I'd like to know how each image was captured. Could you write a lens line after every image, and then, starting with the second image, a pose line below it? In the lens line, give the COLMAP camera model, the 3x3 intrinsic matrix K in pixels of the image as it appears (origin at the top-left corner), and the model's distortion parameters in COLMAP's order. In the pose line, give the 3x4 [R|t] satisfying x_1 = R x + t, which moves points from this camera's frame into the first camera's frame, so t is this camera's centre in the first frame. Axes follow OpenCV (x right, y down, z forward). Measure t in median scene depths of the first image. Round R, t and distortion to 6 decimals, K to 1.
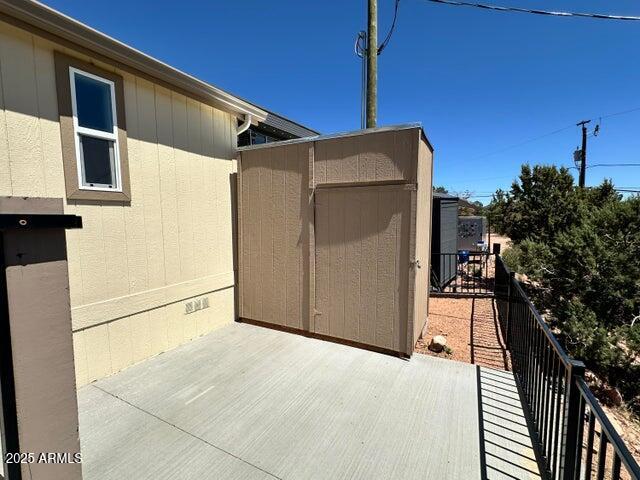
lens RADIAL K [[290.7, 0, 320.0], [0, 290.7, 240.0], [0, 0, 1]] dist [0.001583, 0.000228]
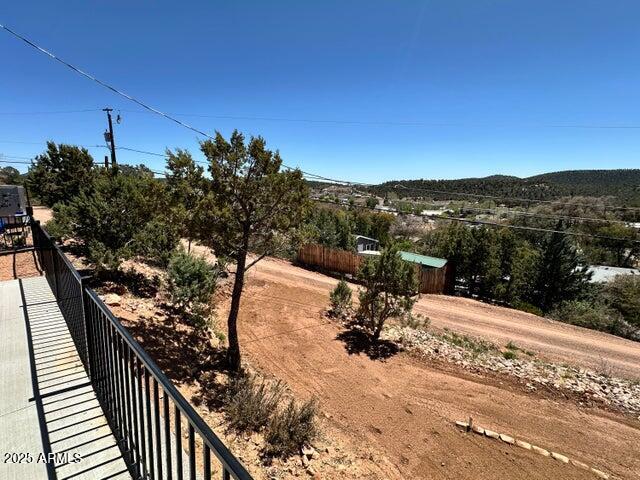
lens RADIAL K [[293.9, 0, 321.1], [0, 293.9, 239.5], [0, 0, 1]] dist [0.000684, 0.000228]
pose [[0.271440, -0.139616, 0.952275, -0.185665], [0.052400, 0.990099, 0.130225, 0.035242], [-0.961028, 0.014551, 0.276068, -0.373445]]
